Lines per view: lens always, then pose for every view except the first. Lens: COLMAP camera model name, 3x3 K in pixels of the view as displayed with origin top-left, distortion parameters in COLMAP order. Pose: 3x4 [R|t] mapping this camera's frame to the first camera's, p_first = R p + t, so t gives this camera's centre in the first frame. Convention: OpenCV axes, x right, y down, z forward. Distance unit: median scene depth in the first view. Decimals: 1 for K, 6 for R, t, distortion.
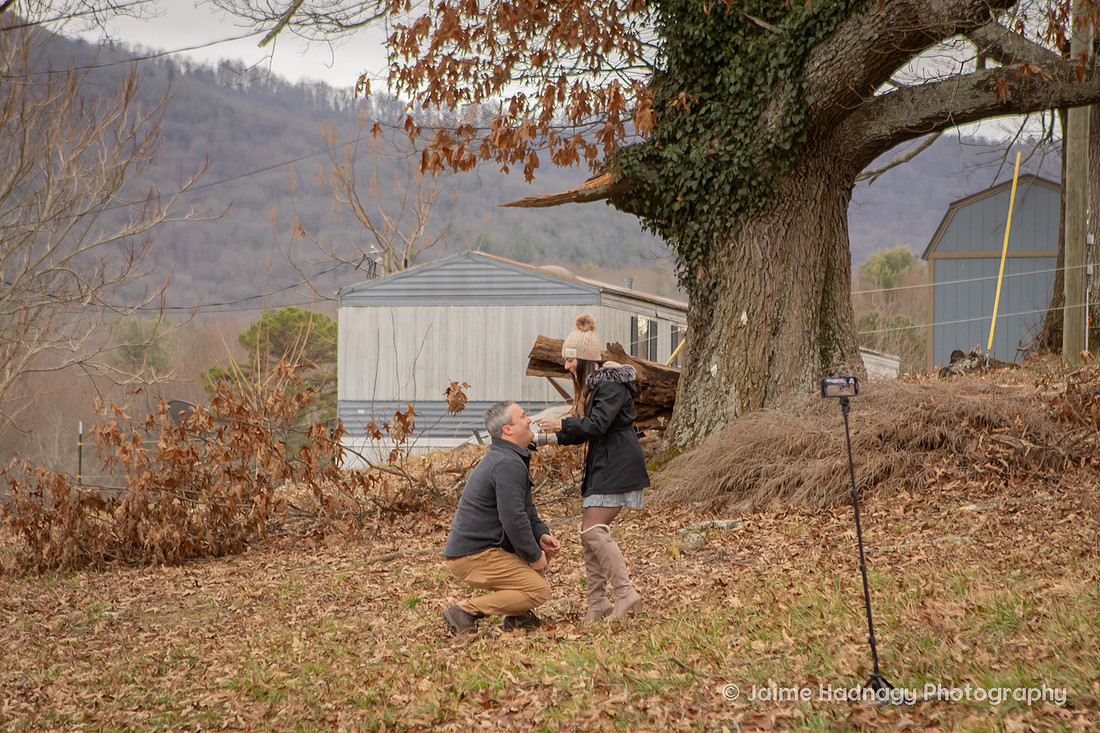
lens RADIAL K [[2818.1, 0, 577.0], [0, 2818.1, 427.8], [0, 0, 1]] dist [0.161616, -0.190778]
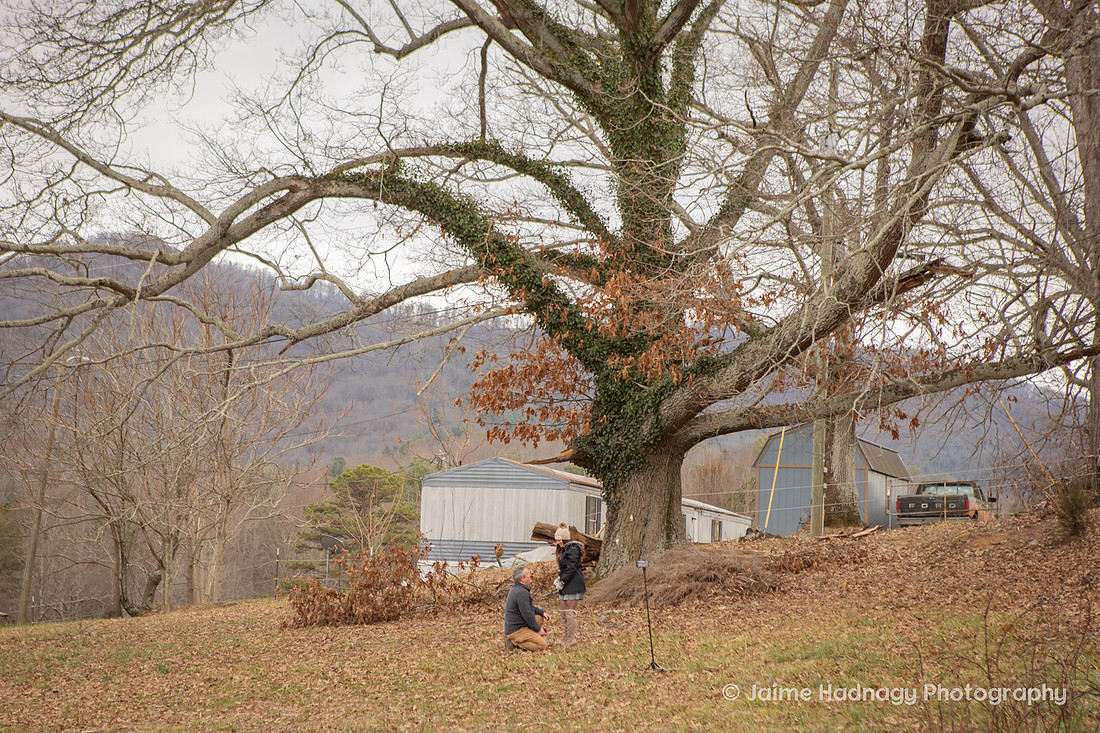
lens RADIAL K [[2480.1, 0, 478.2], [0, 2480.1, 384.8], [0, 0, 1]] dist [0.207433, -0.096708]
pose [[0.998407, 0.022489, -0.051739, 0.037637], [-0.025956, 0.997391, -0.067360, -0.009093], [0.050089, 0.068595, 0.996386, -0.927491]]
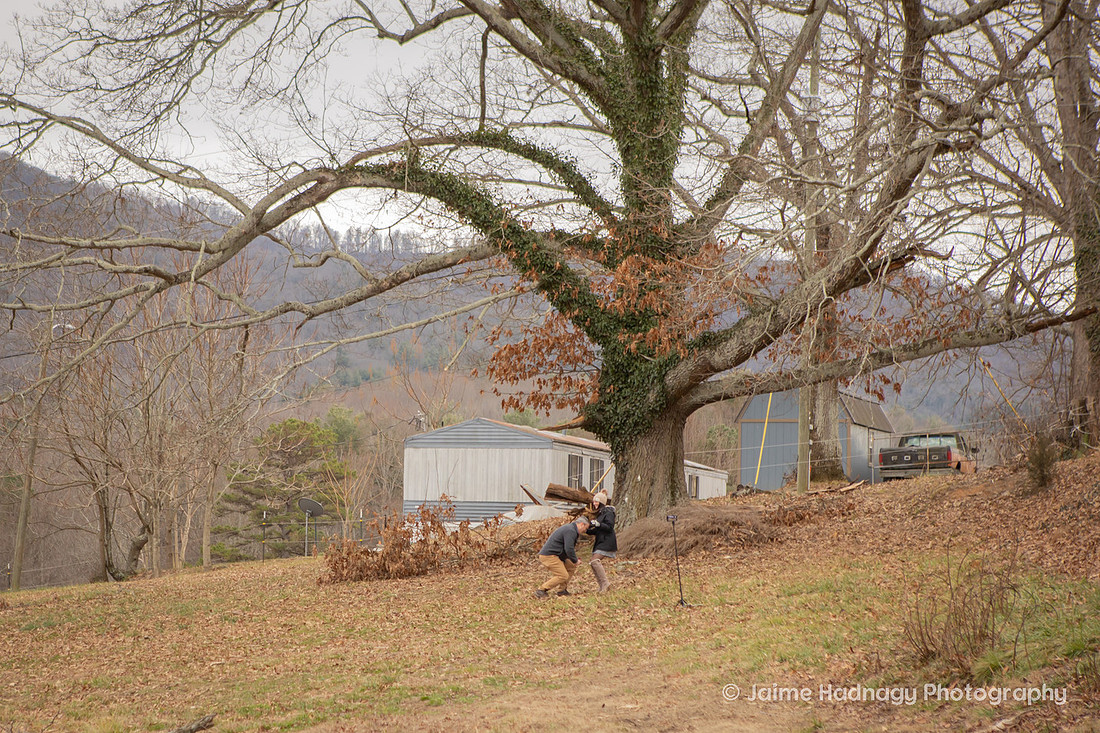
lens RADIAL K [[2989.2, 0, 368.2], [0, 2989.2, 450.0], [0, 0, 1]] dist [0.245139, -0.352227]
pose [[0.998653, 0.007763, -0.051296, -0.040140], [-0.008870, 0.999732, -0.021369, -0.006469], [0.051116, 0.021795, 0.998455, -1.546317]]
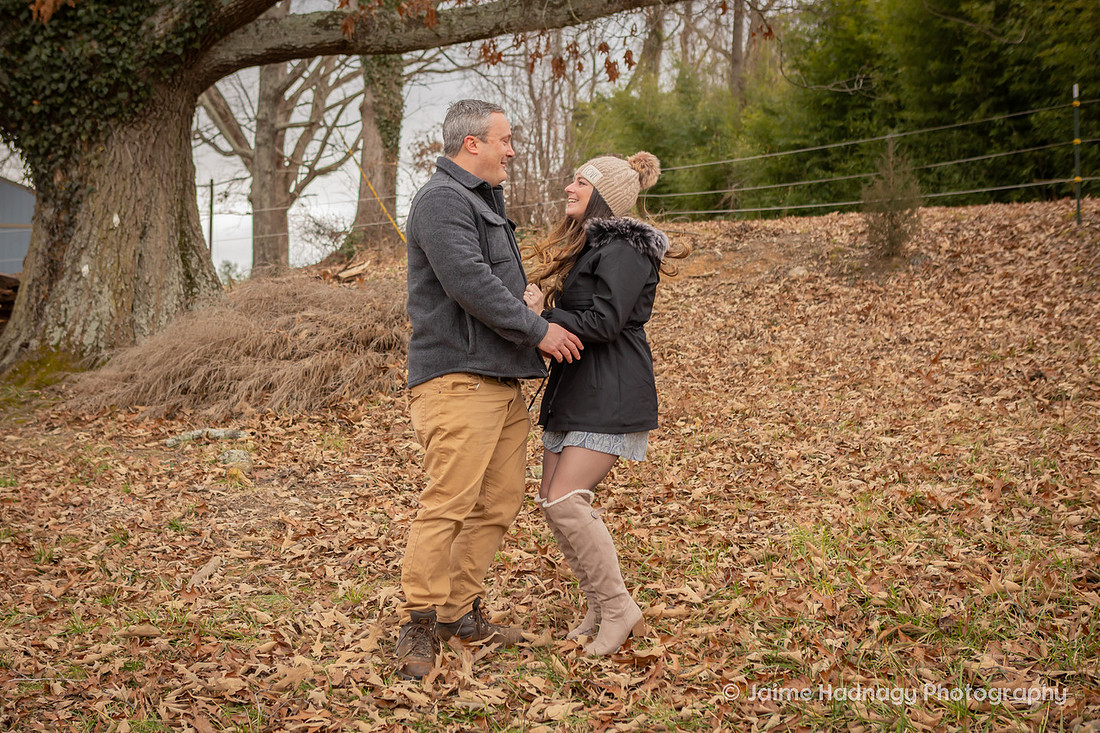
lens RADIAL K [[1429.8, 0, 477.7], [0, 1429.8, 349.0], [0, 0, 1]] dist [-0.024204, -0.001919]
pose [[0.851054, 0.003439, 0.525067, -0.099841], [-0.008413, 0.999939, 0.007088, 0.002948], [-0.525011, -0.010449, 0.851031, 0.485581]]
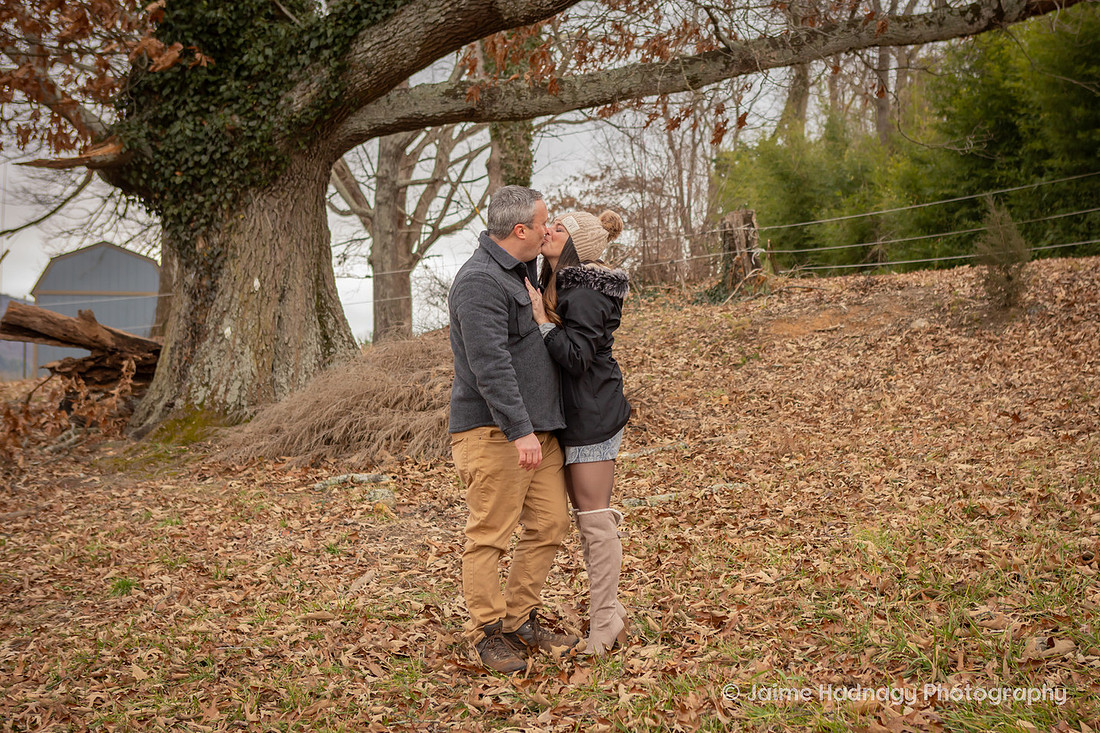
lens RADIAL K [[1576.4, 0, 630.5], [0, 1576.4, 331.0], [0, 0, 1]] dist [-0.033092, 0.096388]
pose [[0.847222, 0.018901, 0.530903, -0.136169], [0.009275, 0.998688, -0.050357, 0.010134], [-0.531159, 0.047587, 0.845935, 0.415950]]
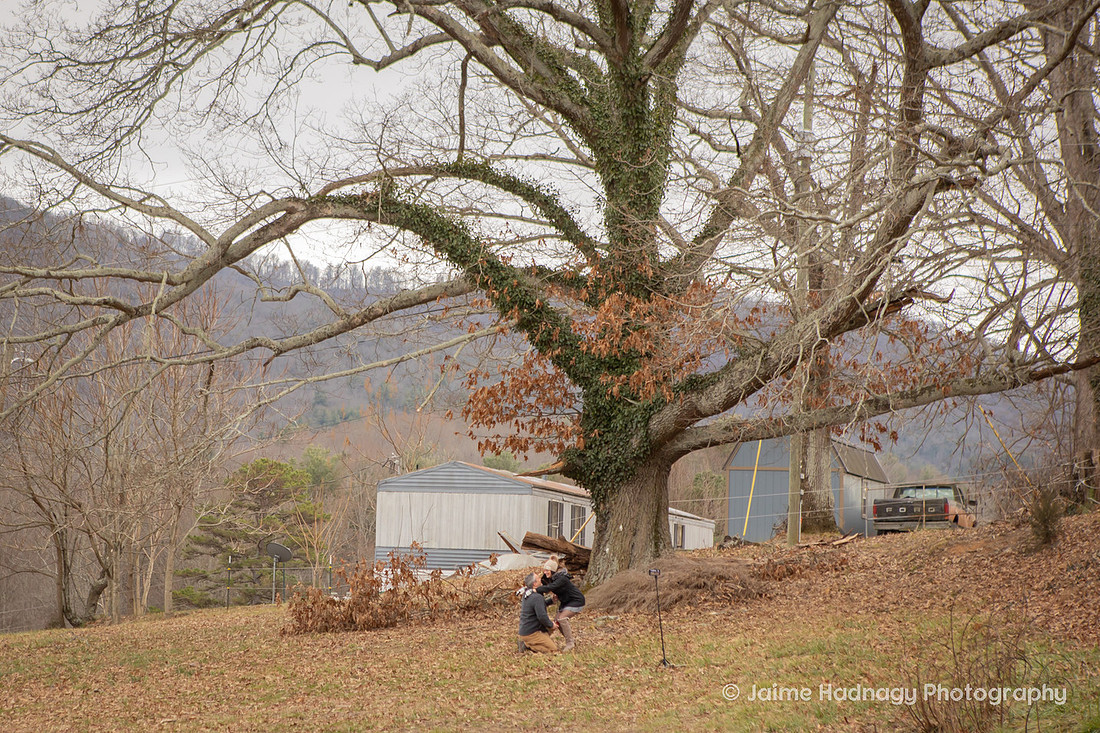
lens RADIAL K [[3058.3, 0, 346.0], [0, 3058.3, 387.1], [0, 0, 1]] dist [0.223930, -0.077553]
pose [[0.998435, 0.019348, -0.052464, -0.034456], [-0.022250, 0.998222, -0.055295, -0.010648], [0.051301, 0.056376, 0.997091, -1.473427]]
